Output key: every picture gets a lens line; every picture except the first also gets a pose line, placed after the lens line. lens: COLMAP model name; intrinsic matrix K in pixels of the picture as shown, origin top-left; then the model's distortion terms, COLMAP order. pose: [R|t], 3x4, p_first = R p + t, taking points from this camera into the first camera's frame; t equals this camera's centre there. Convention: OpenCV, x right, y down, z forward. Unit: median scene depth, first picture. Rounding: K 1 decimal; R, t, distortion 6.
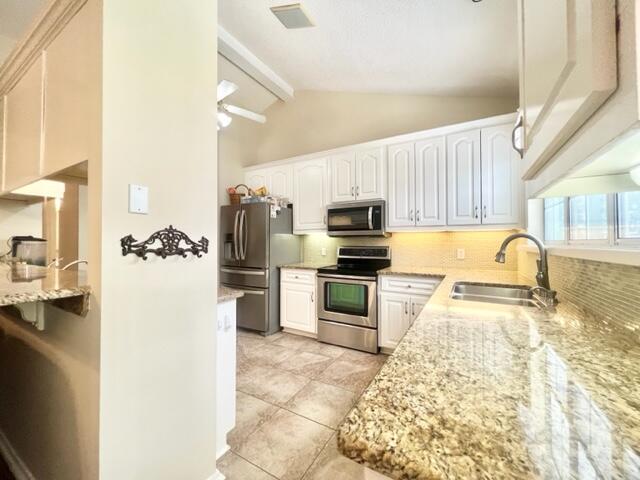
lens RADIAL K [[256.7, 0, 320.0], [0, 256.7, 240.0], [0, 0, 1]] dist [0.001626, 0.000166]
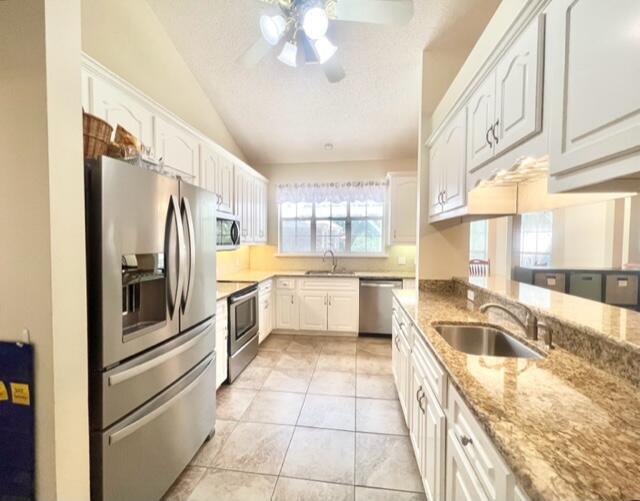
lens RADIAL K [[279.3, 0, 320.0], [0, 279.3, 250.5], [0, 0, 1]] dist [-0.000035, 0.000007]
pose [[-0.389164, -0.034905, 0.920507, -1.060080], [-0.018145, 0.999378, 0.030225, -0.061736], [-0.920990, -0.004940, -0.389556, 1.272622]]
